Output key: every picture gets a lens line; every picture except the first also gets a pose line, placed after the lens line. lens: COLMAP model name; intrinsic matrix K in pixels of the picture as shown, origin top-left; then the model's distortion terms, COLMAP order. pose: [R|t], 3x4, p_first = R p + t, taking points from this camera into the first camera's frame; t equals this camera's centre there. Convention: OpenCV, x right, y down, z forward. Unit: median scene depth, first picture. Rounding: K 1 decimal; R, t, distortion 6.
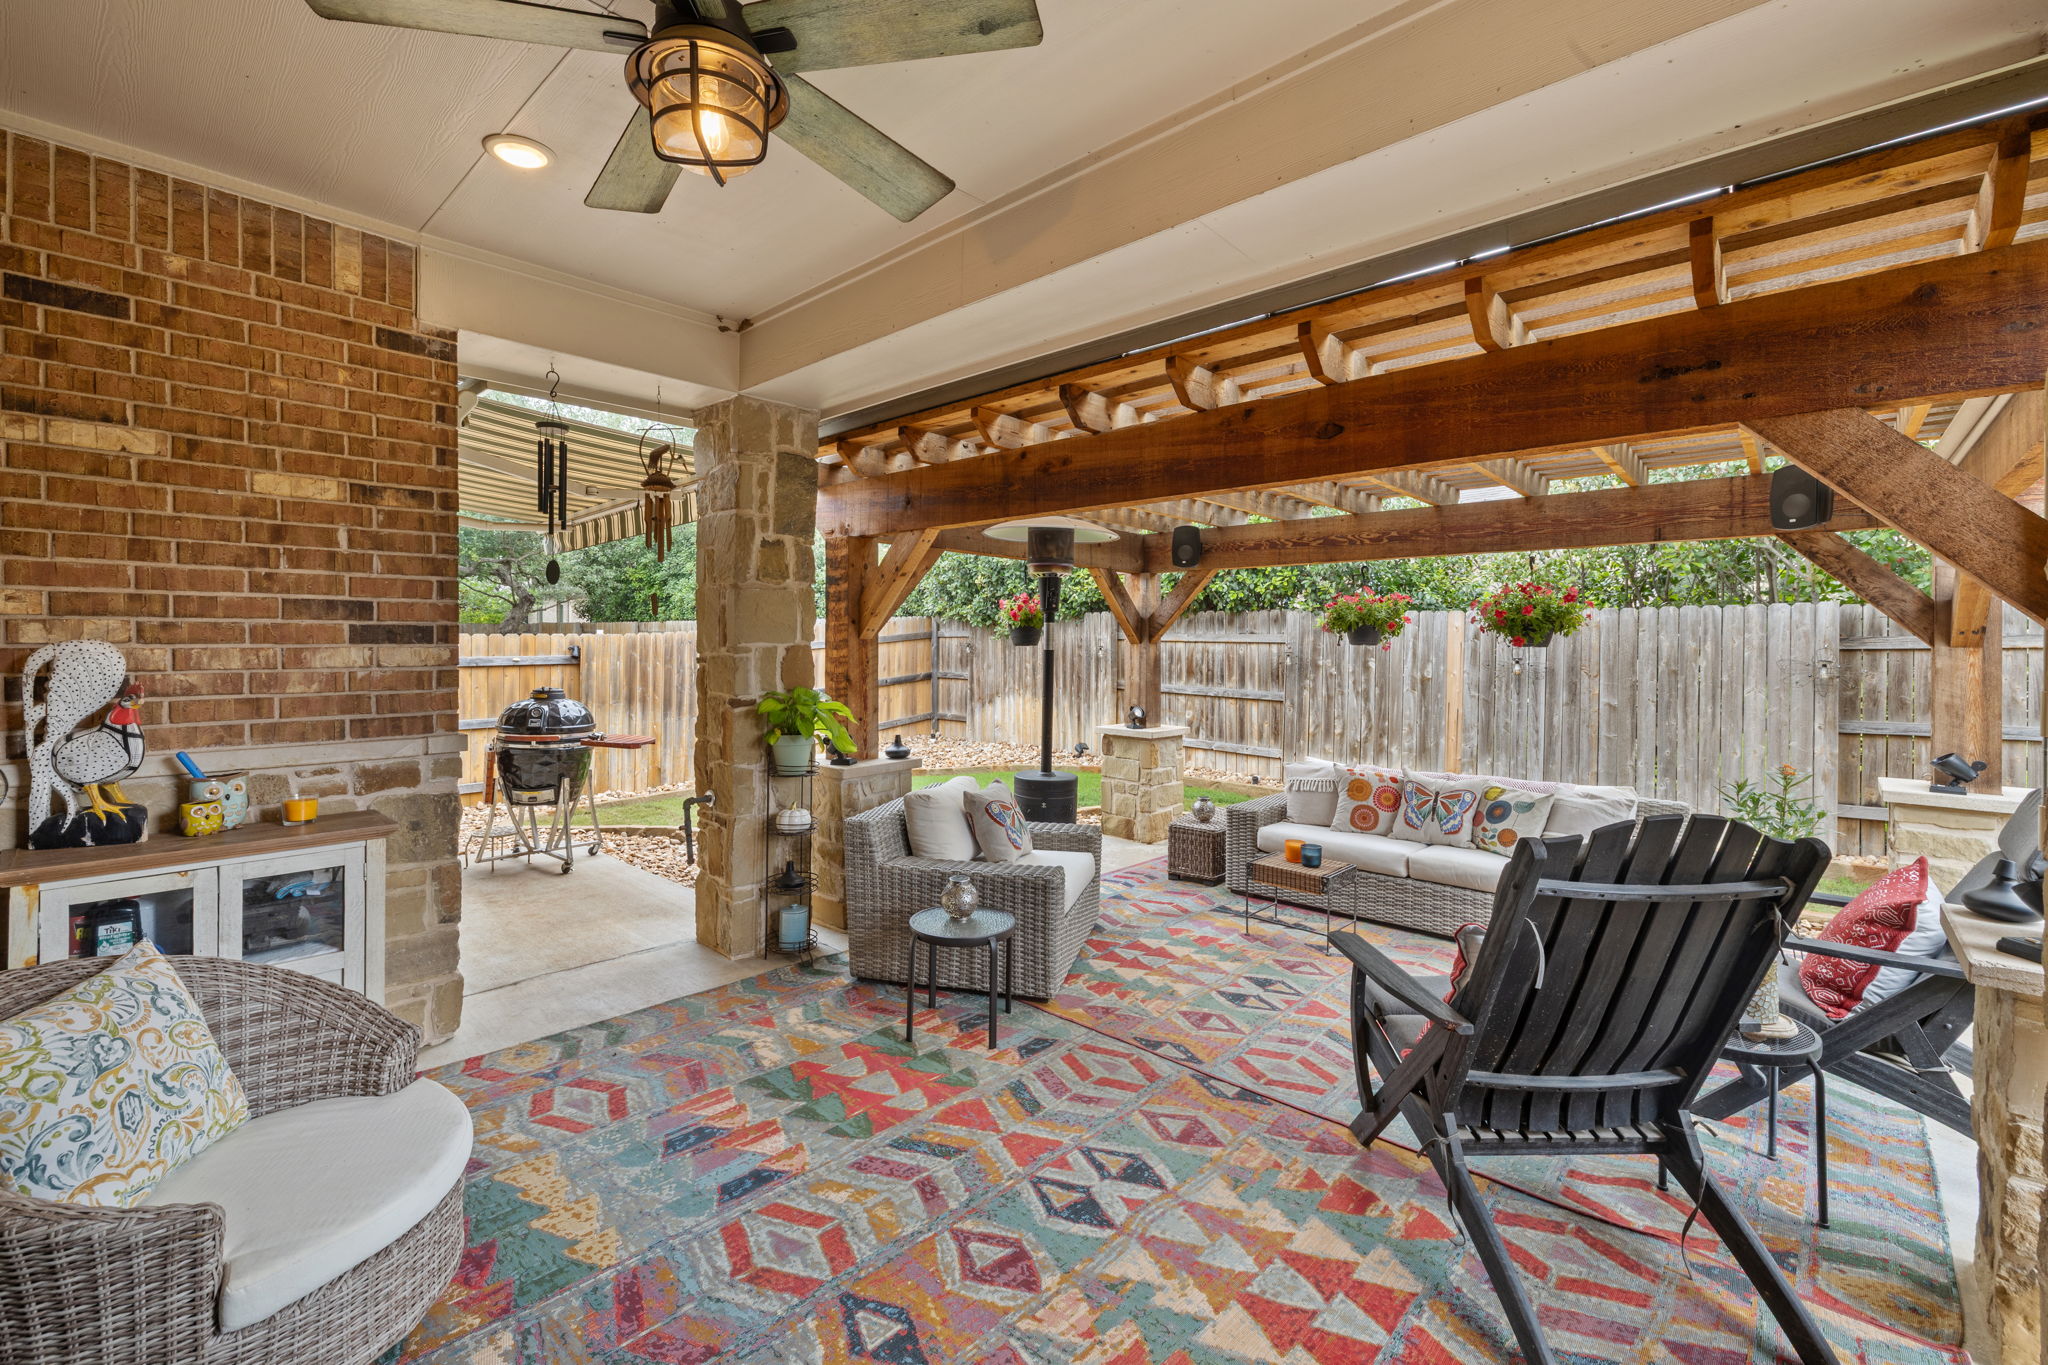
lens RADIAL K [[858.1, 0, 1017.6], [0, 858.1, 645.5], [0, 0, 1]] dist [0.000092, -0.000909]
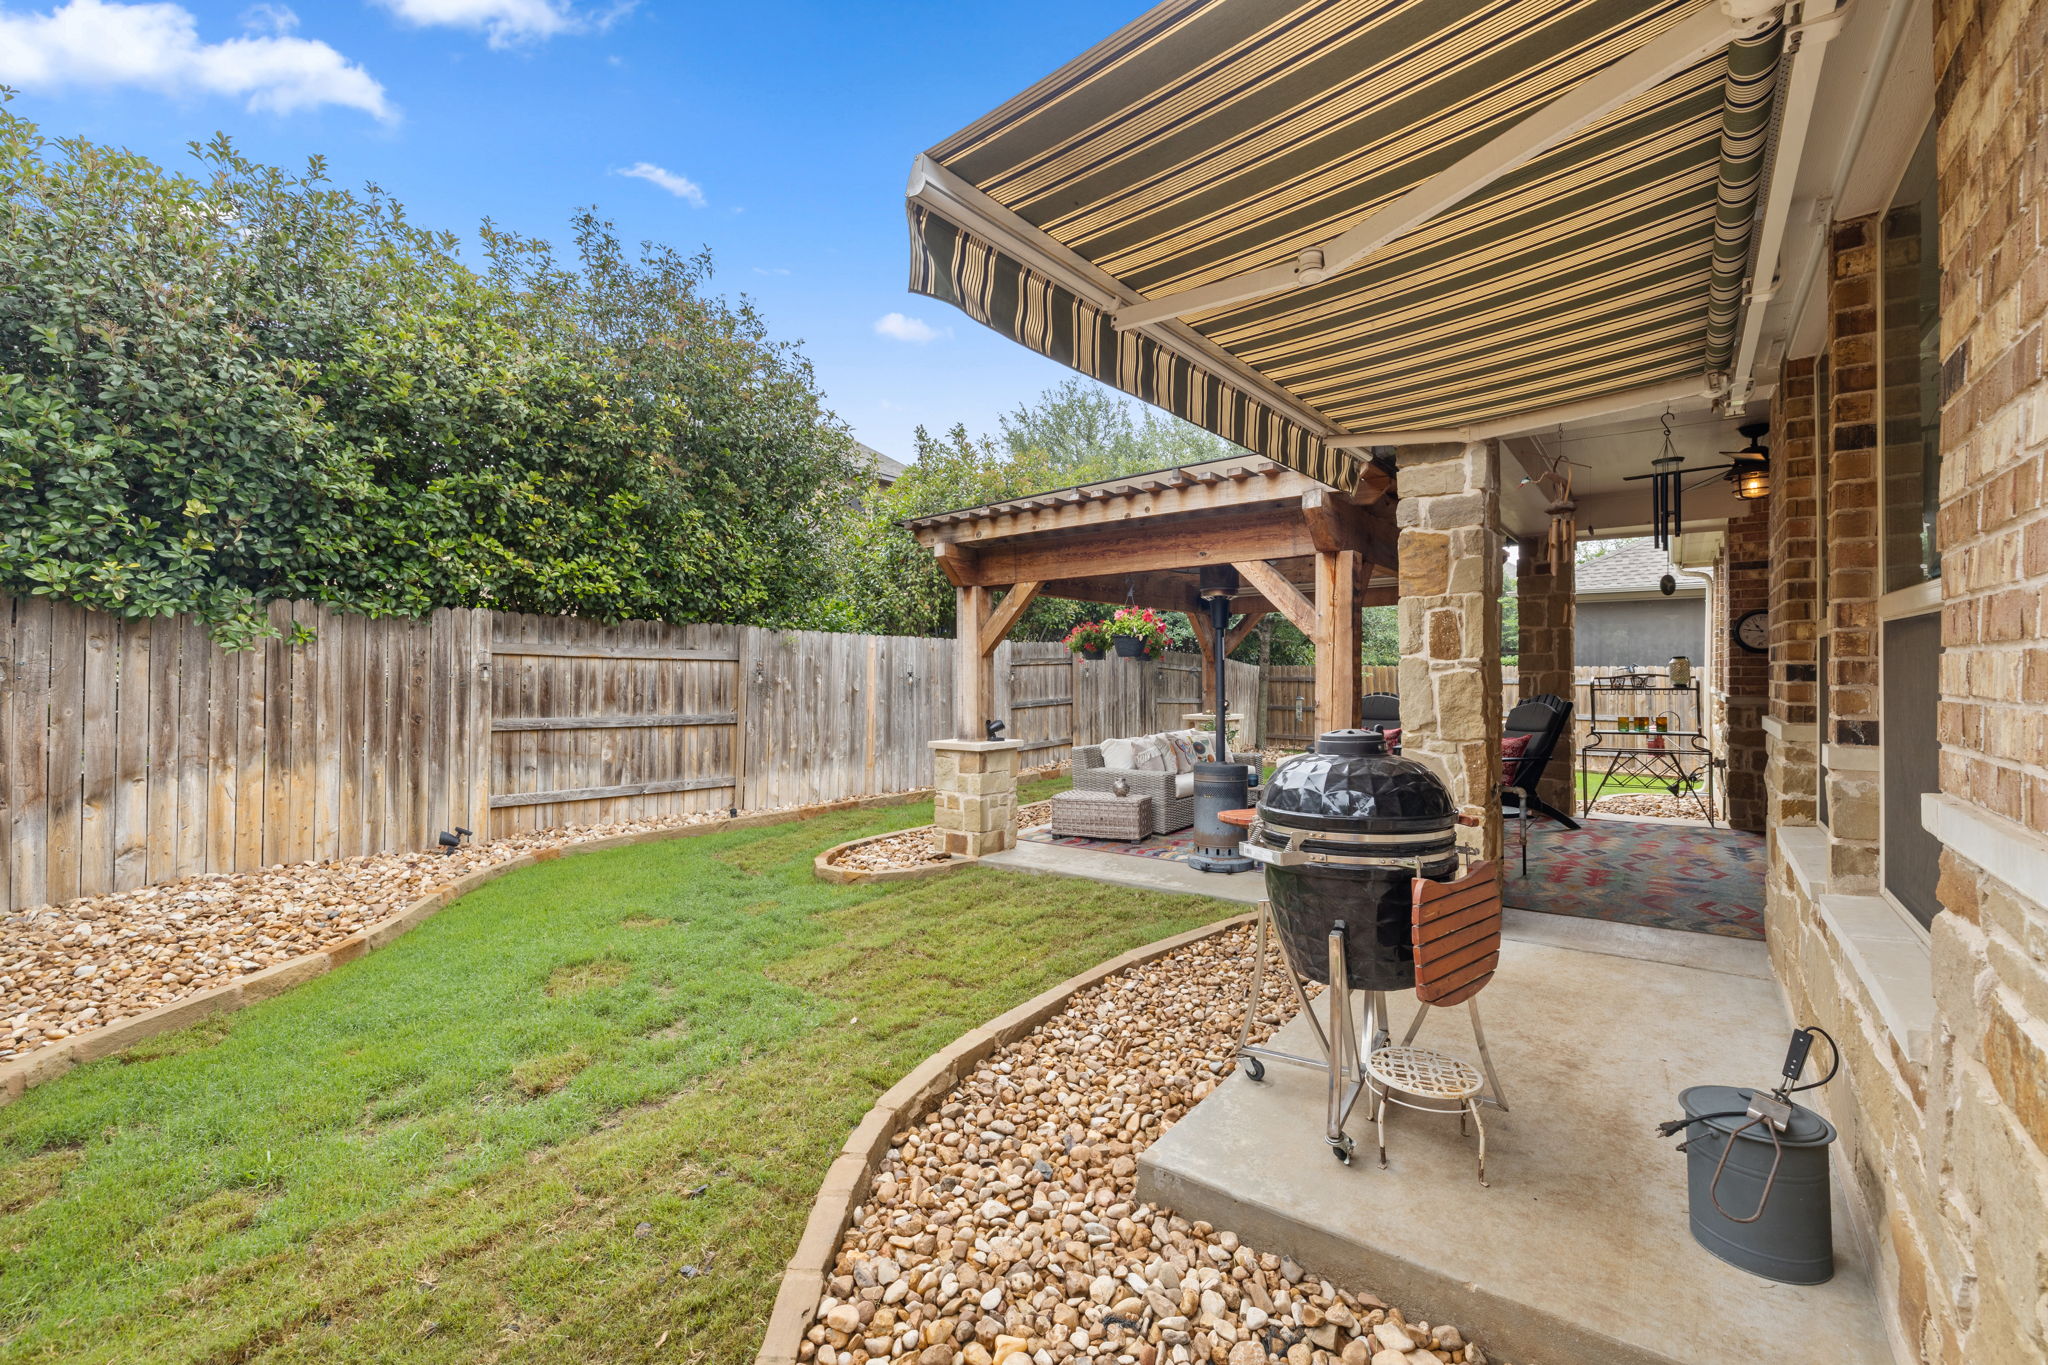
lens RADIAL K [[858.1, 0, 1022.7], [0, 858.1, 667.4], [0, 0, 1]] dist [0.000092, -0.000909]
pose [[-0.102176, 0.001975, 0.994764, -1.267045], [0.008036, 0.999967, -0.001159, 0.016629], [-0.994734, 0.007875, -0.102189, 1.539677]]
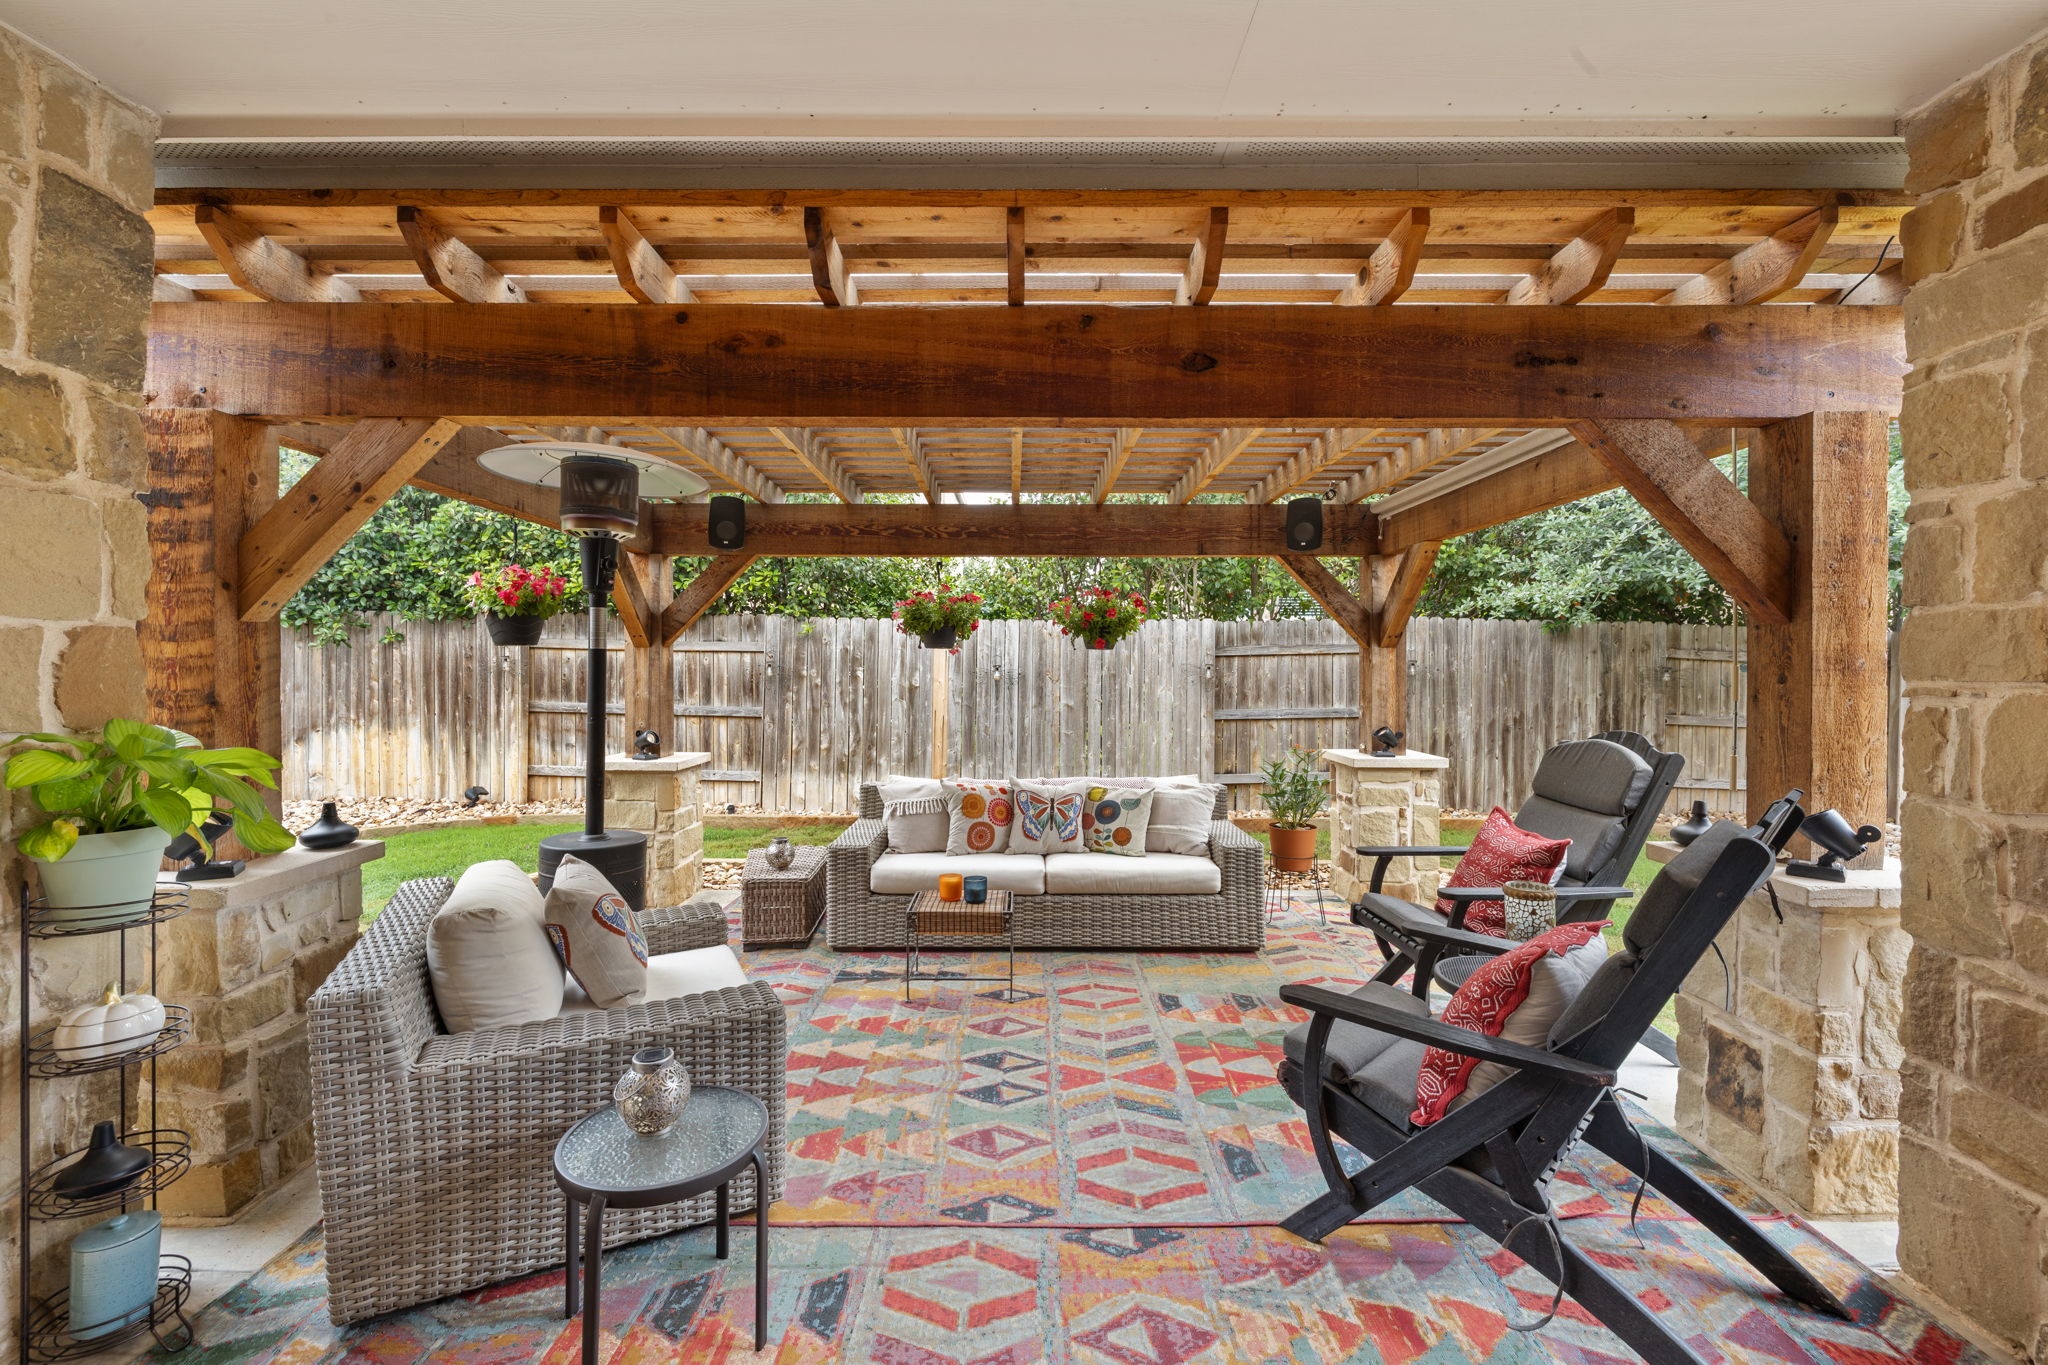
lens RADIAL K [[858.1, 0, 1017.9], [0, 858.1, 668.1], [0, 0, 1]] dist [0.000092, -0.000909]
pose [[0.735315, -0.007301, 0.677686, -0.188945], [0.003654, 0.999970, 0.006808, 0.018099], [-0.677715, -0.002529, 0.735320, 0.322959]]
